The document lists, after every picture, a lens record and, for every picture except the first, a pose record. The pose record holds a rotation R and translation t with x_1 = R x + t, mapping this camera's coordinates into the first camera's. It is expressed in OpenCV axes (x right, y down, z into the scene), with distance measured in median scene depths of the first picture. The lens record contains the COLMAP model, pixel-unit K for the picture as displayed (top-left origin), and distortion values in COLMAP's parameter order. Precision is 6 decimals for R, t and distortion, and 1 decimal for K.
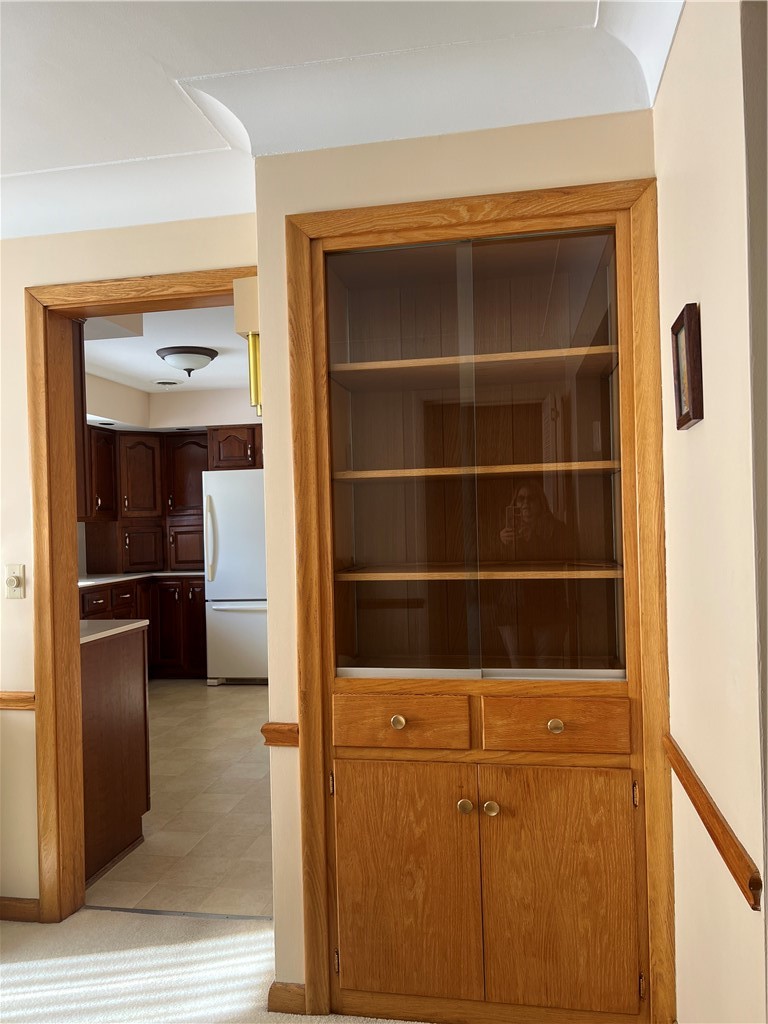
lens RADIAL K [[766.7, 0, 378.2], [0, 766.7, 515.8], [0, 0, 1]] dist [0.065150, -0.072402]
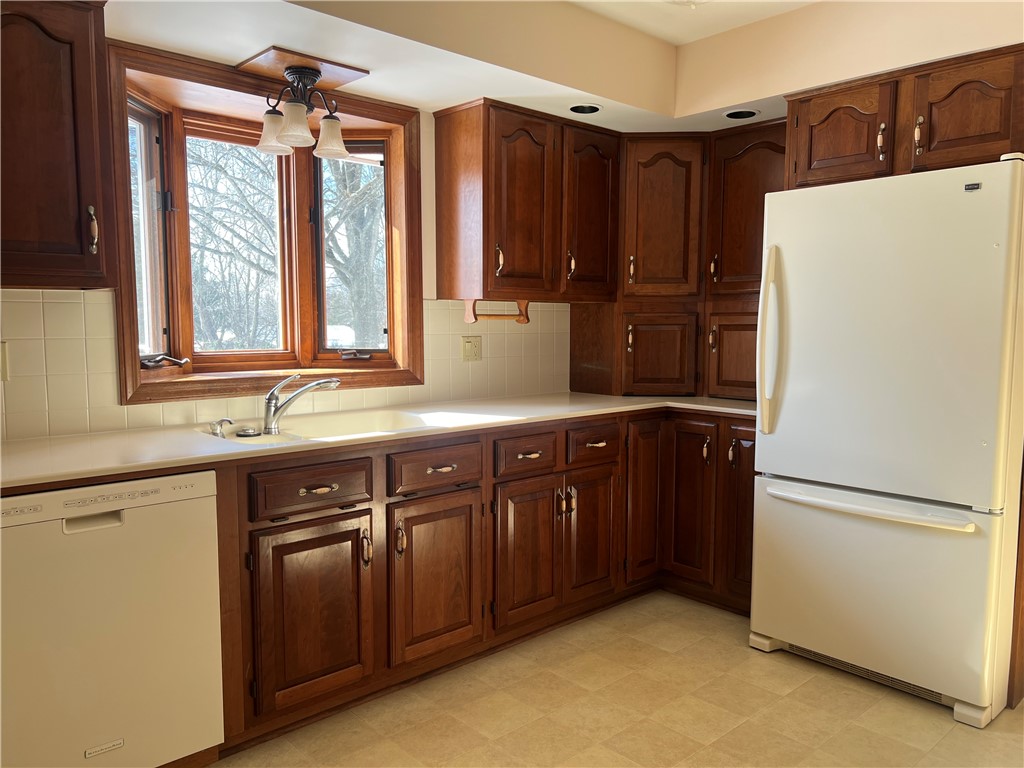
lens RADIAL K [[766.7, 0, 528.0], [0, 766.7, 391.7], [0, 0, 1]] dist [0.065150, -0.072402]
pose [[0.804025, 0.080889, -0.589067, -0.058306], [-0.019954, 0.993816, 0.109233, 0.011748], [0.594260, -0.076072, 0.800667, 0.515117]]
